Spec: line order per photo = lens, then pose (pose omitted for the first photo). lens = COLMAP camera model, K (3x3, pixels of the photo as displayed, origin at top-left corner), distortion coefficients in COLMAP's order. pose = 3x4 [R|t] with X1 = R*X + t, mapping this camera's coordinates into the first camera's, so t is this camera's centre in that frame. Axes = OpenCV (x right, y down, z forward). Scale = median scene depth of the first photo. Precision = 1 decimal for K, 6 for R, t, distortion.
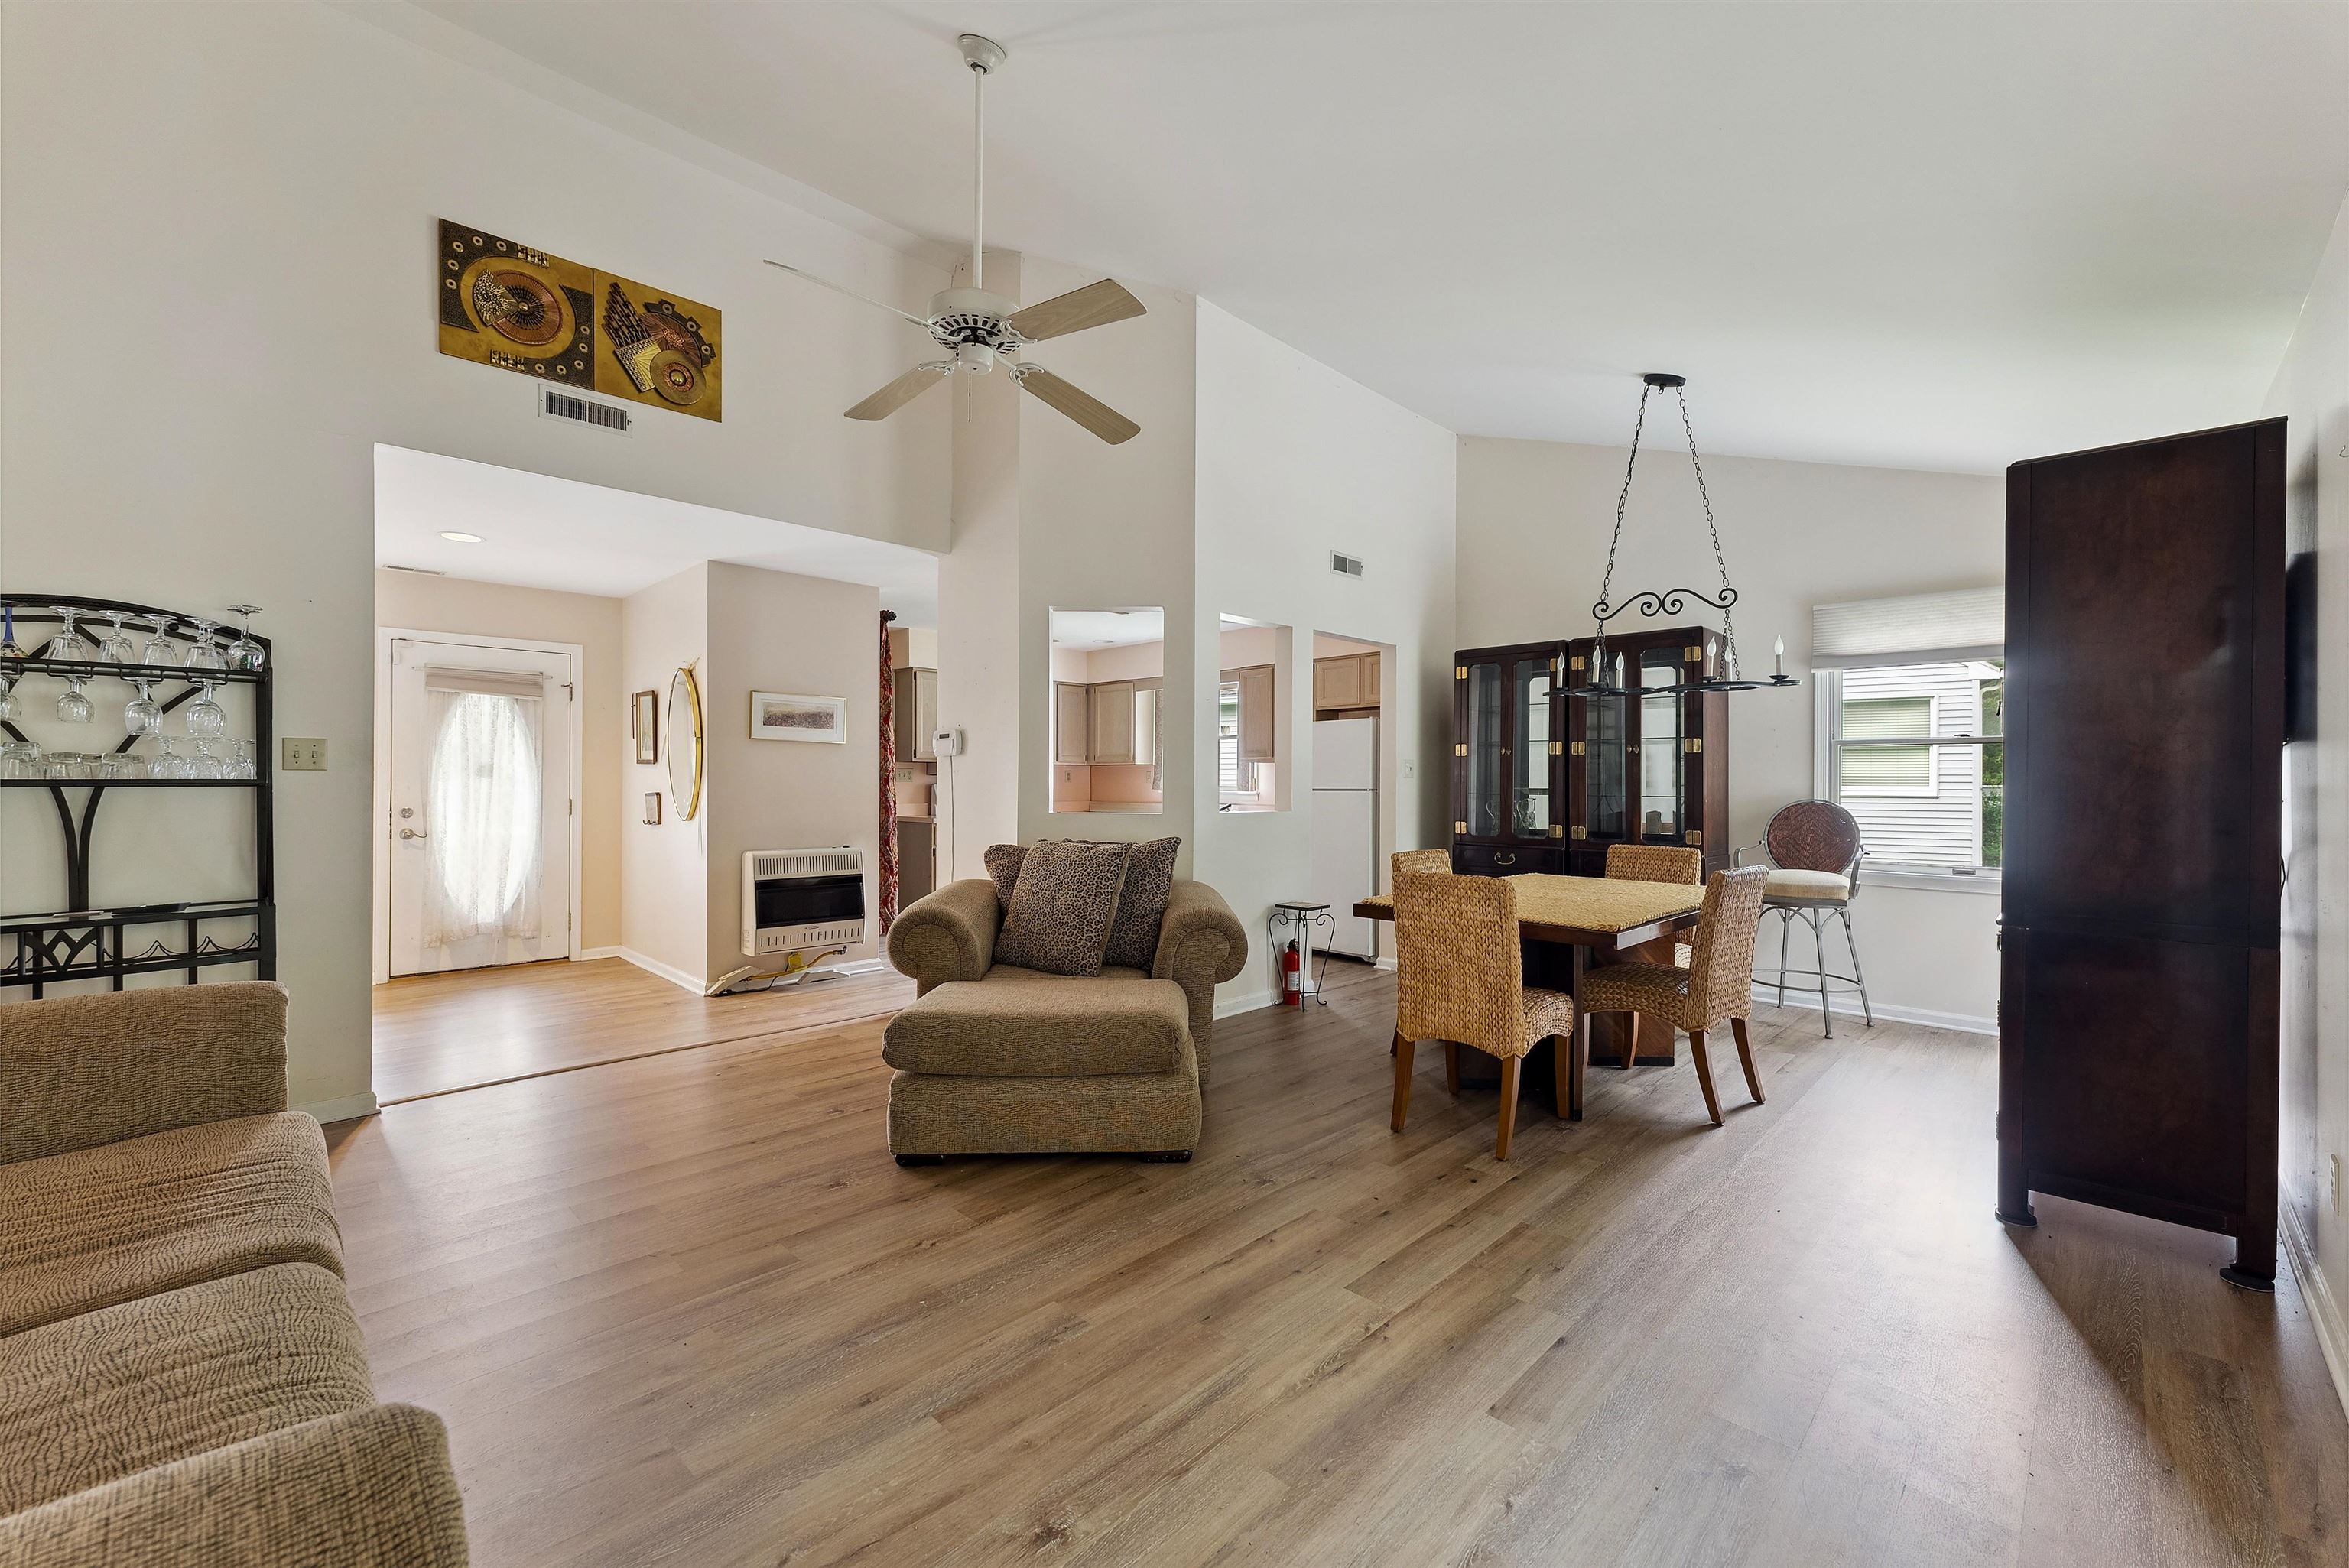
lens RADIAL K [[928.8, 0, 1177.4], [0, 928.8, 785.6], [0, 0, 1]] dist [-0.001424, -0.000102]
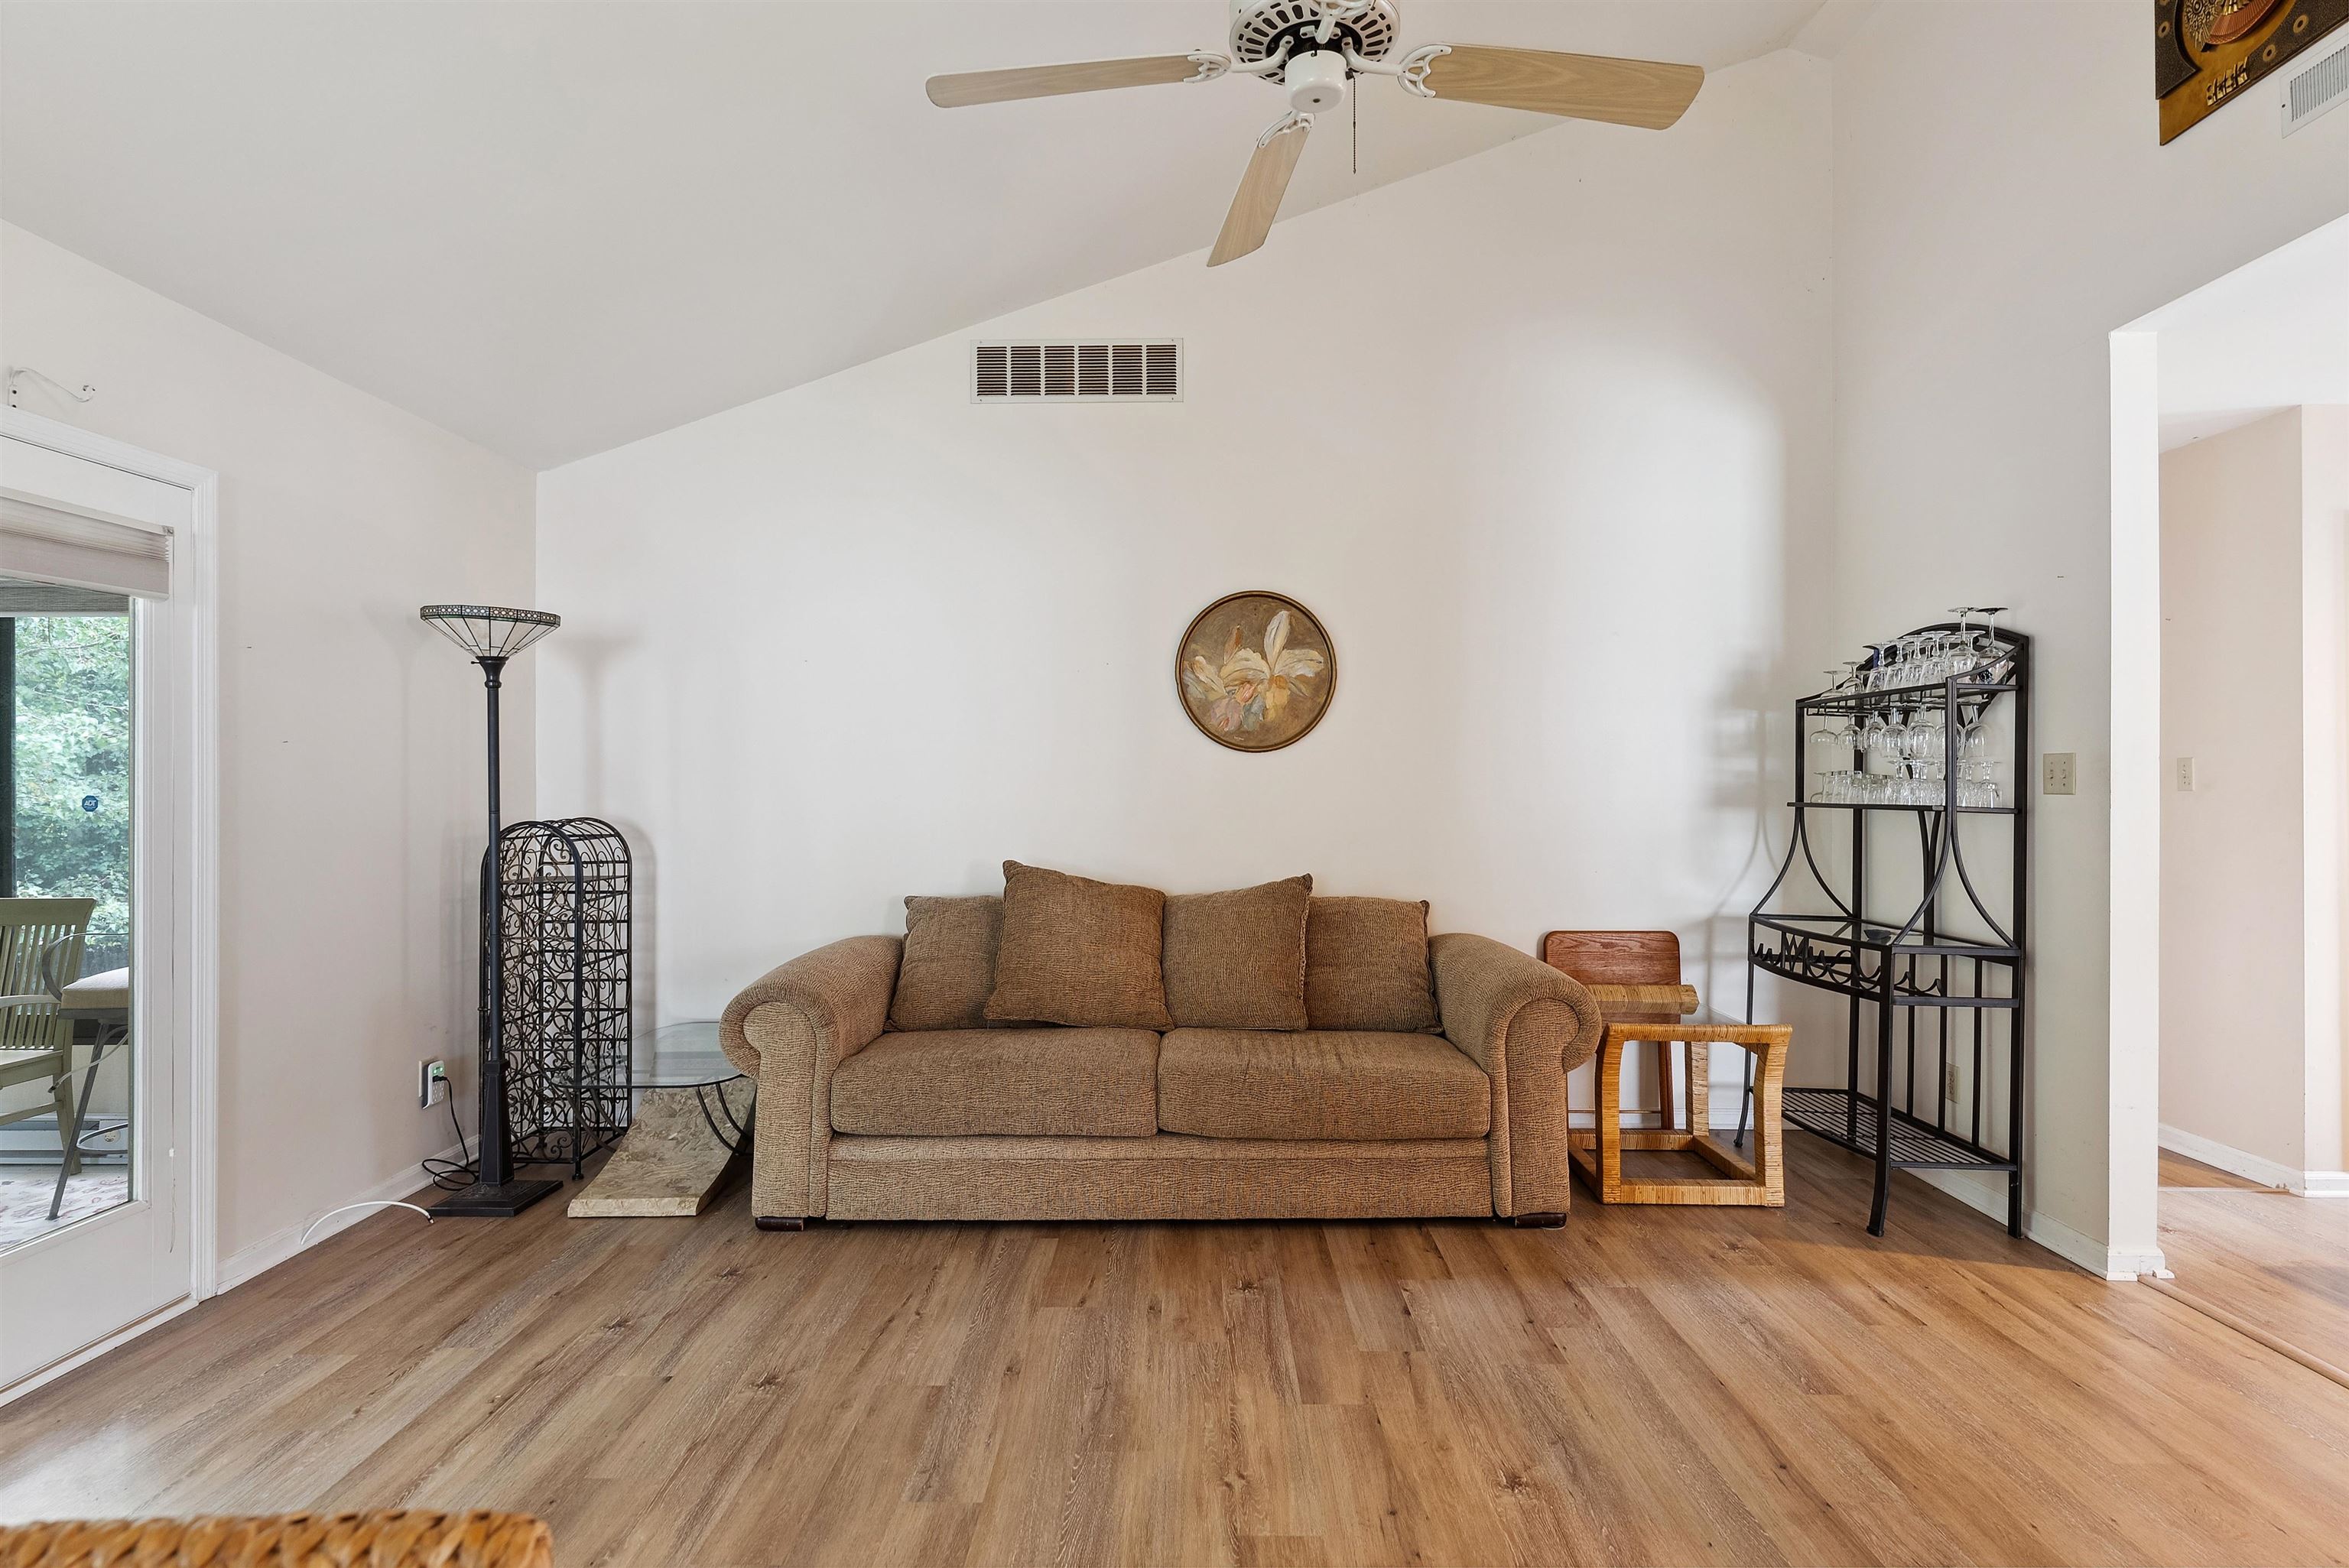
lens RADIAL K [[1161.1, 0, 1175.3], [0, 1161.1, 782.9], [0, 0, 1]] dist [-0.001837, -0.000416]
pose [[-0.708811, 0.001573, -0.705397, 0.436839], [-0.003616, 0.999976, 0.005863, -0.045375], [0.705389, 0.006707, -0.708789, 1.821162]]
